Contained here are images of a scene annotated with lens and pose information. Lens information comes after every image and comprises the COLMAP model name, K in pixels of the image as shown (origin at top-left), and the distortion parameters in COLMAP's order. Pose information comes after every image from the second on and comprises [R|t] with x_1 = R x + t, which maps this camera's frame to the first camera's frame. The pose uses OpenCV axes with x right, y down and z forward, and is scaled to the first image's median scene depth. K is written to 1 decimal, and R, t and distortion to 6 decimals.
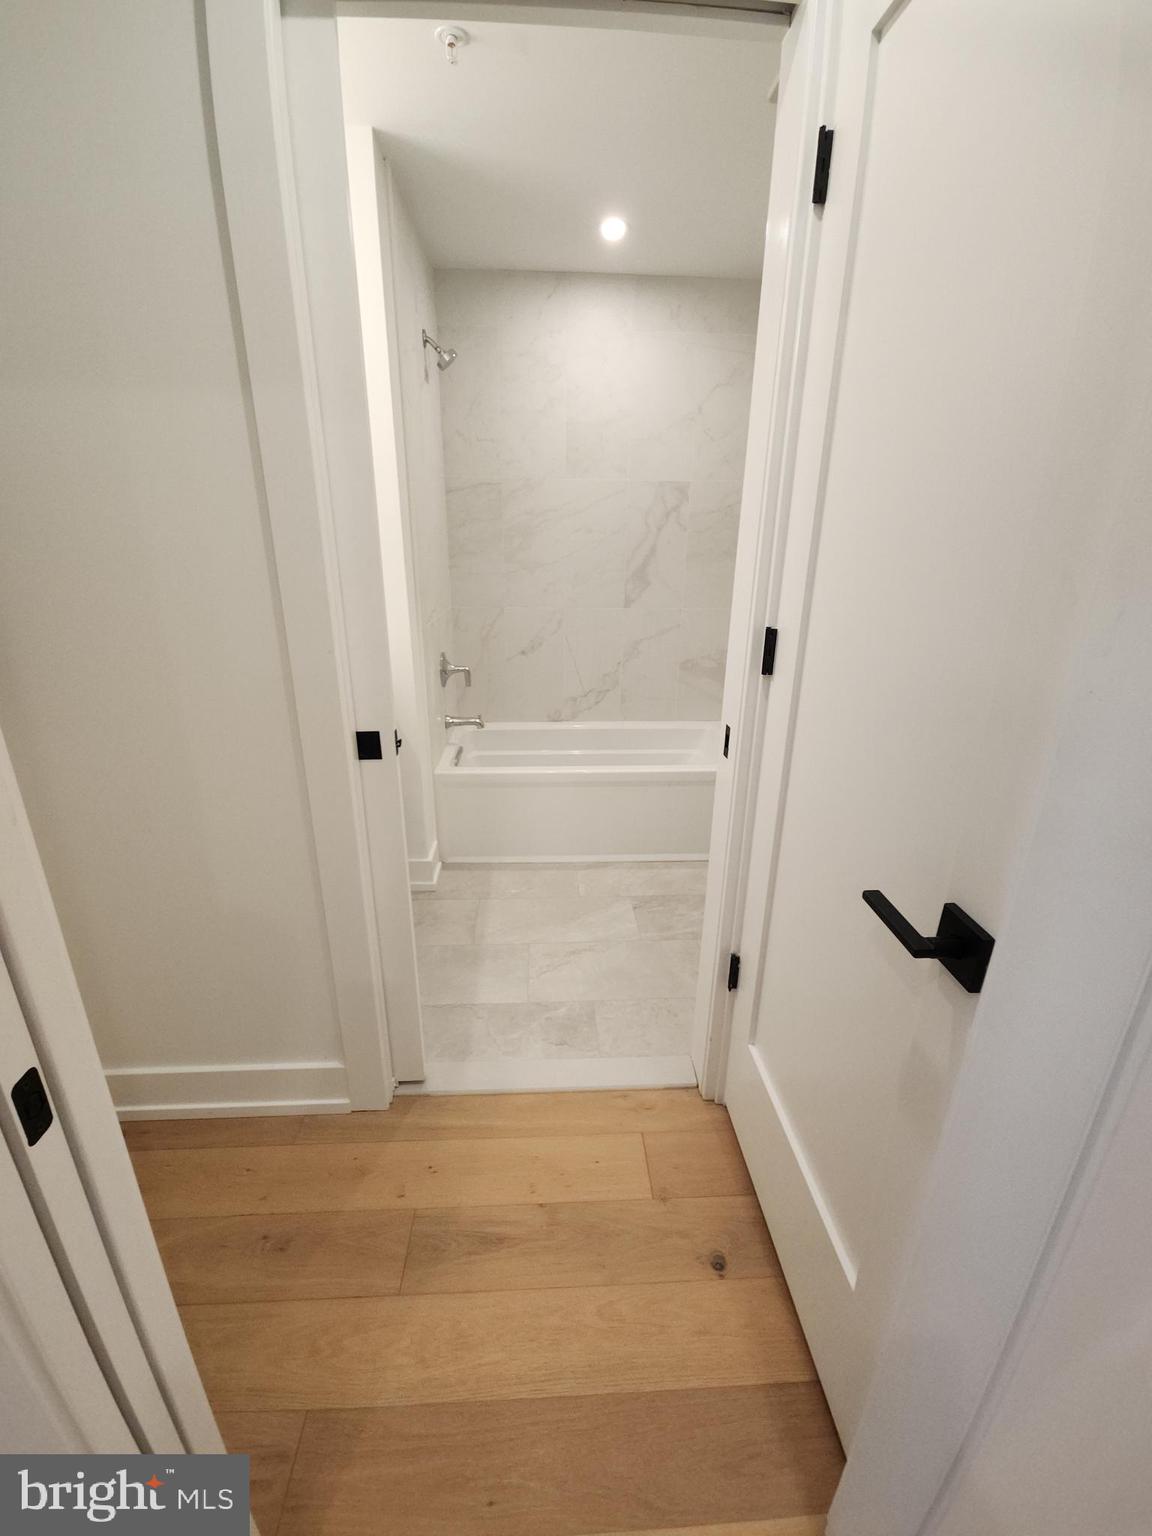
lens RADIAL K [[631.2, 0, 576.7], [0, 631.2, 763.5], [0, 0, 1]] dist [0.004309, -0.002691]
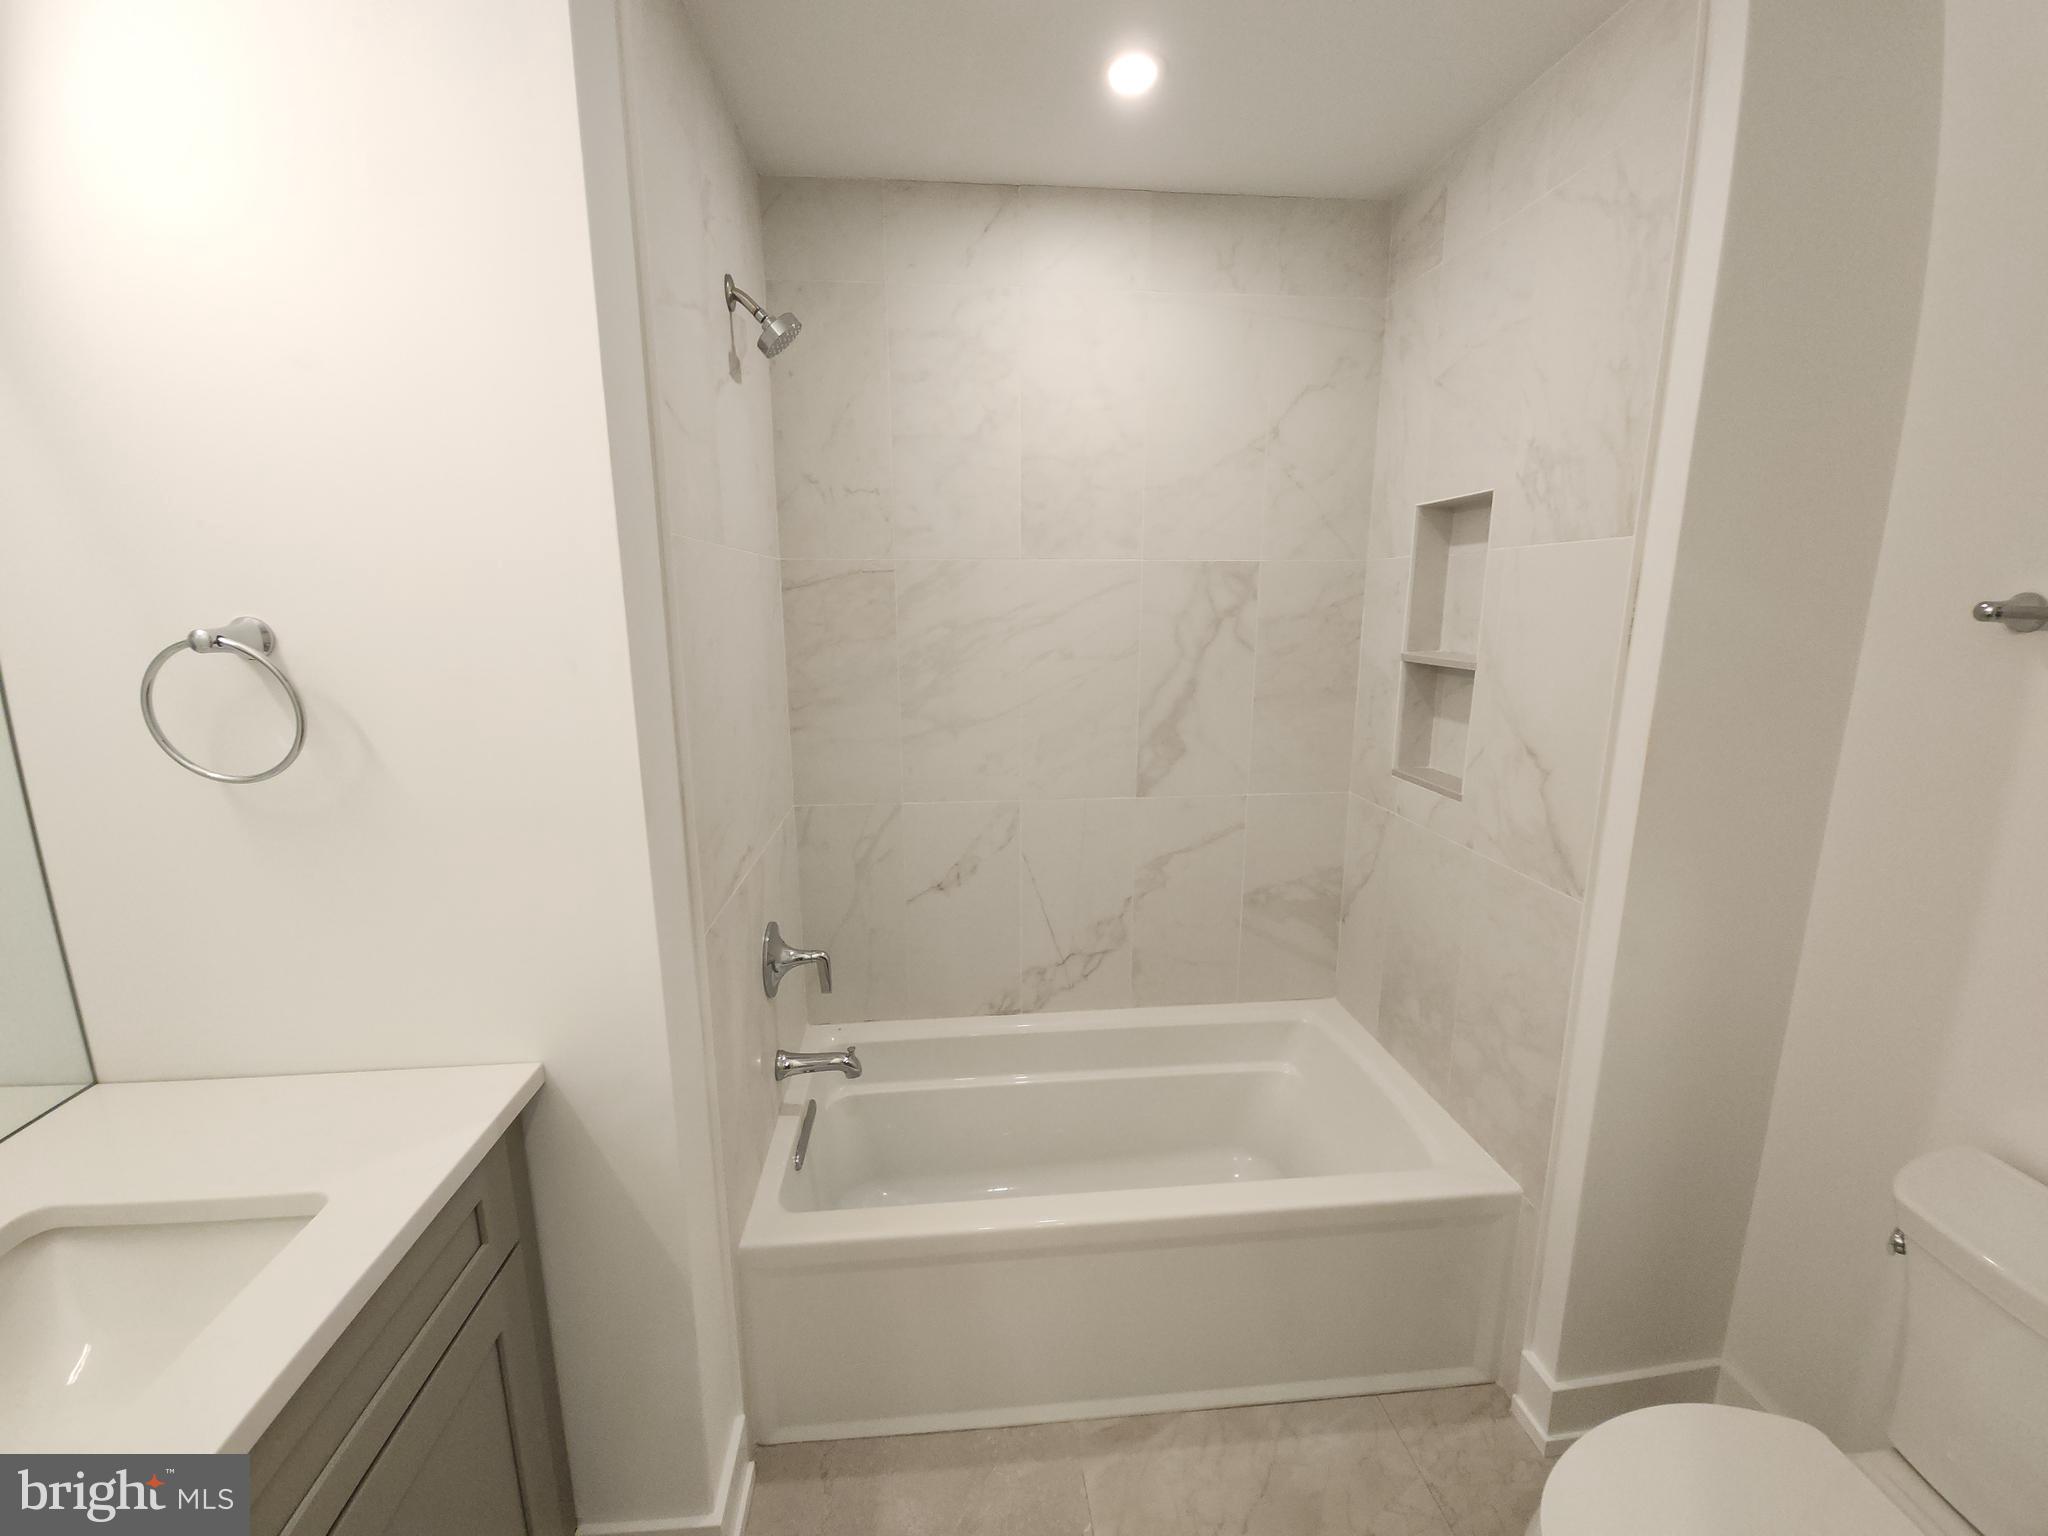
lens RADIAL K [[841.7, 0, 1022.3], [0, 841.7, 769.1], [0, 0, 1]] dist [0.004309, -0.002691]
pose [[0.999035, -0.022266, 0.037855, -0.045417], [0.027364, 0.989776, -0.139981, -0.187508], [-0.034351, 0.140882, 0.989430, 0.348073]]
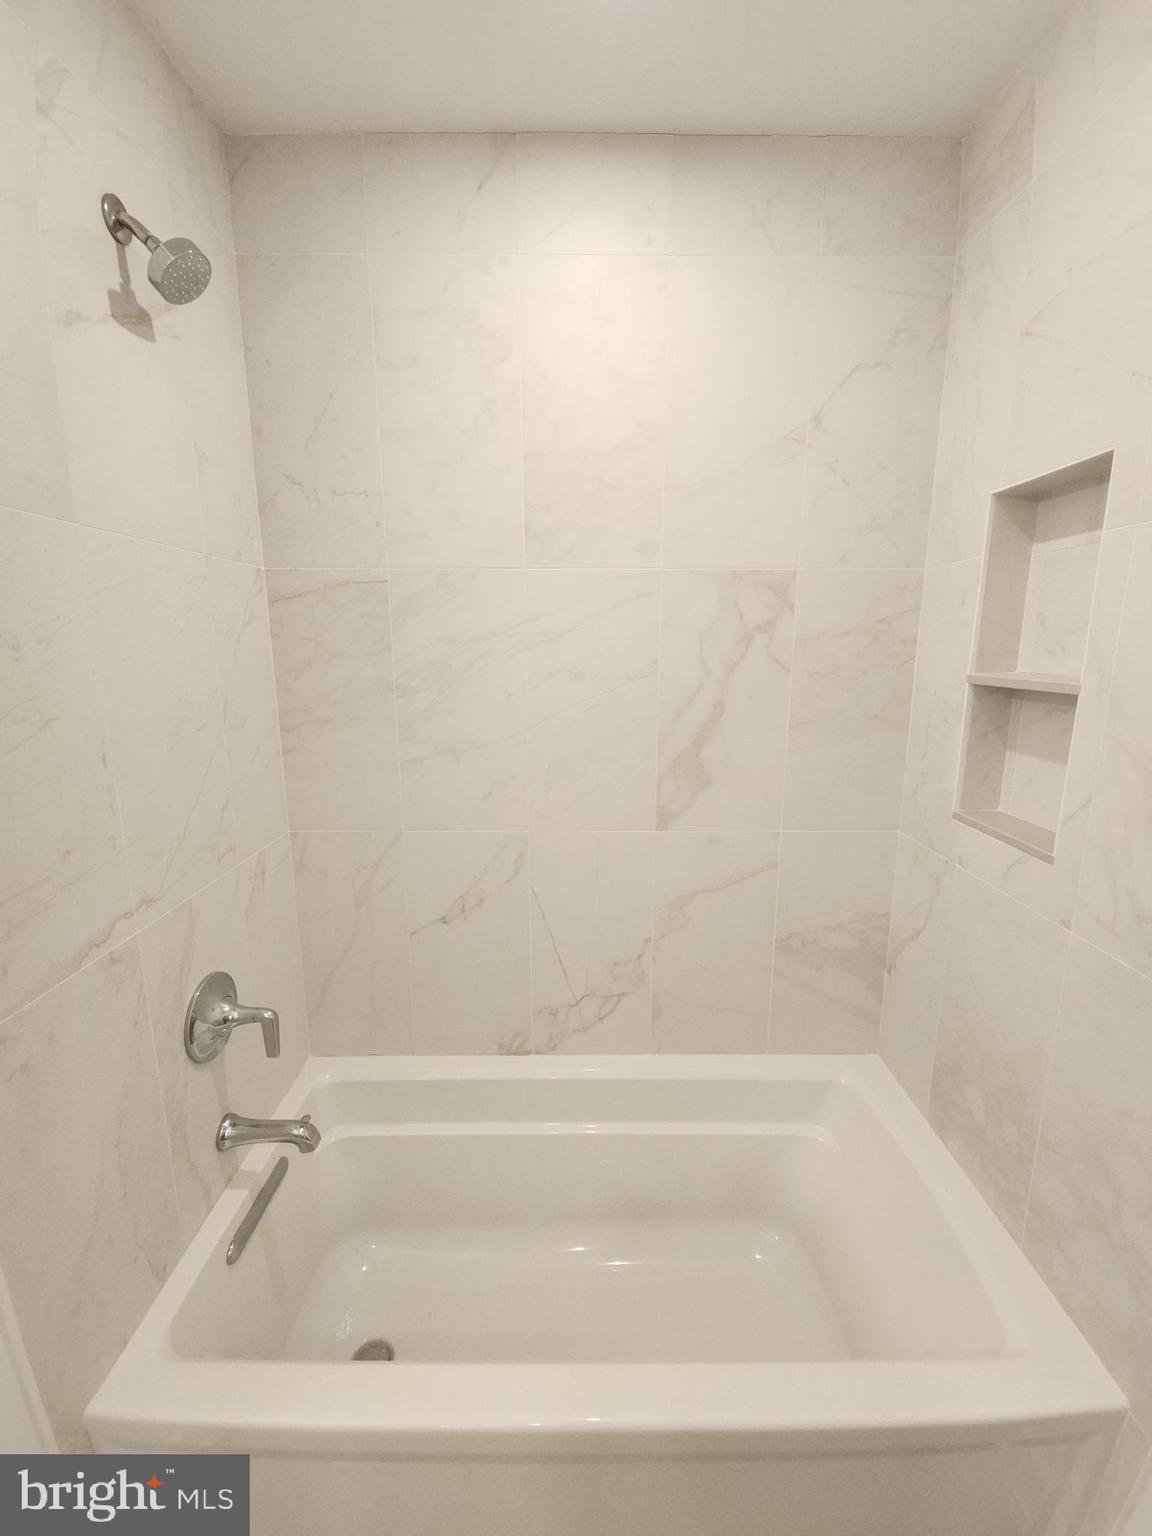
lens RADIAL K [[631.2, 0, 578.2], [0, 631.2, 764.3], [0, 0, 1]] dist [0.004309, -0.002691]
pose [[0.998643, -0.002273, -0.052036, 0.045009], [-0.005510, 0.988831, -0.148937, -0.240267], [0.051793, 0.149021, 0.987477, 0.564793]]
